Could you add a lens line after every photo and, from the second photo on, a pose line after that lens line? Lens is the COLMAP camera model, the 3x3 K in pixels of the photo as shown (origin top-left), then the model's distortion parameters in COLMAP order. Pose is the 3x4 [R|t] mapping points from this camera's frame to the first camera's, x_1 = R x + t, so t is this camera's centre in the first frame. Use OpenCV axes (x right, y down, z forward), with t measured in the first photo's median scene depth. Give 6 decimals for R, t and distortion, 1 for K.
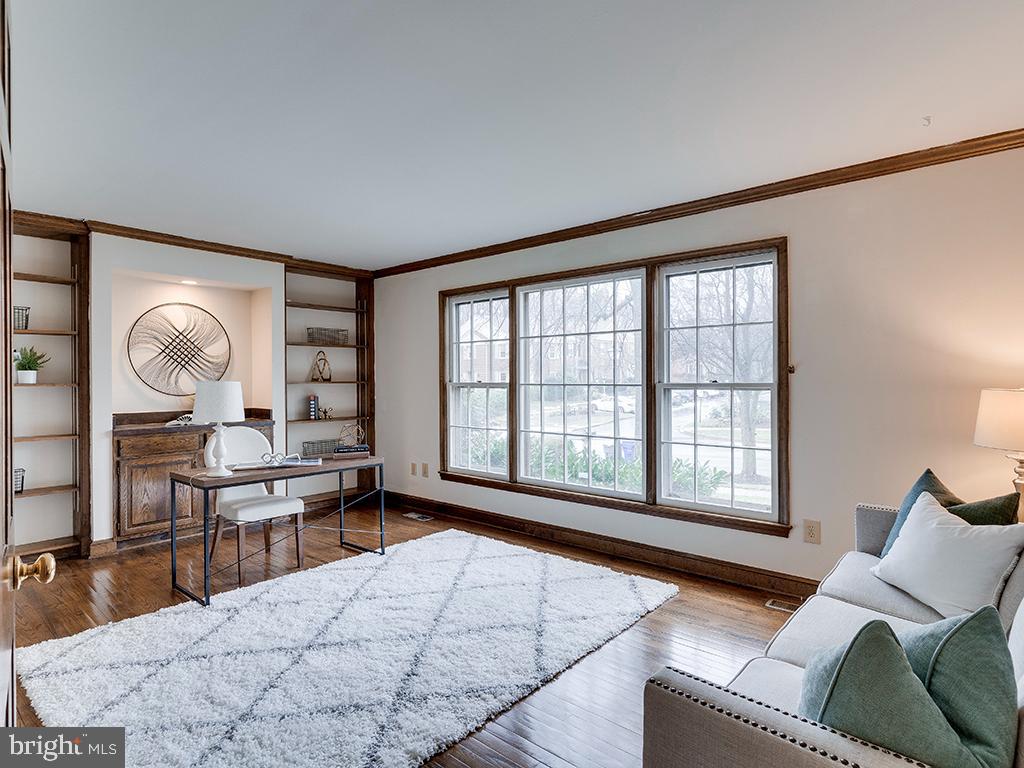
lens RADIAL K [[555.9, 0, 514.2], [0, 555.9, 387.7], [0, 0, 1]] dist [-0.001214, -0.000450]
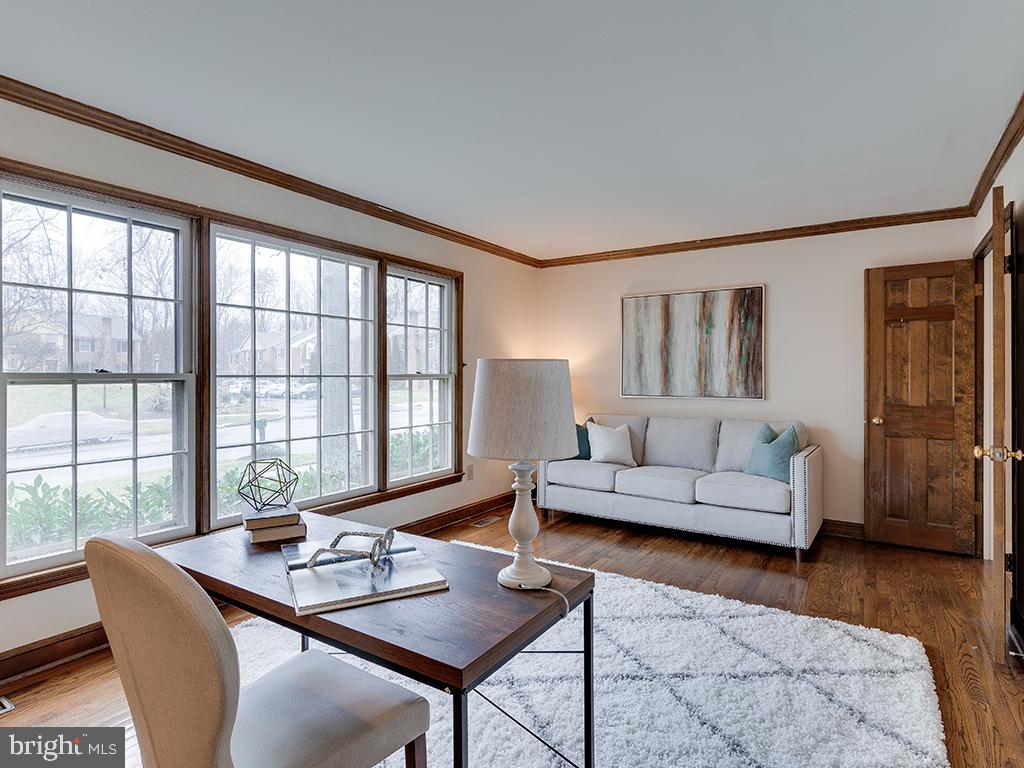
lens RADIAL K [[547.2, 0, 511.4], [0, 547.2, 378.0], [0, 0, 1]] dist [0.002291, -0.000023]
pose [[-0.120008, 0.002325, 0.992770, -0.853052], [0.017761, 0.999842, -0.000194, 0.004464], [-0.992614, 0.017609, -0.120030, 0.948588]]
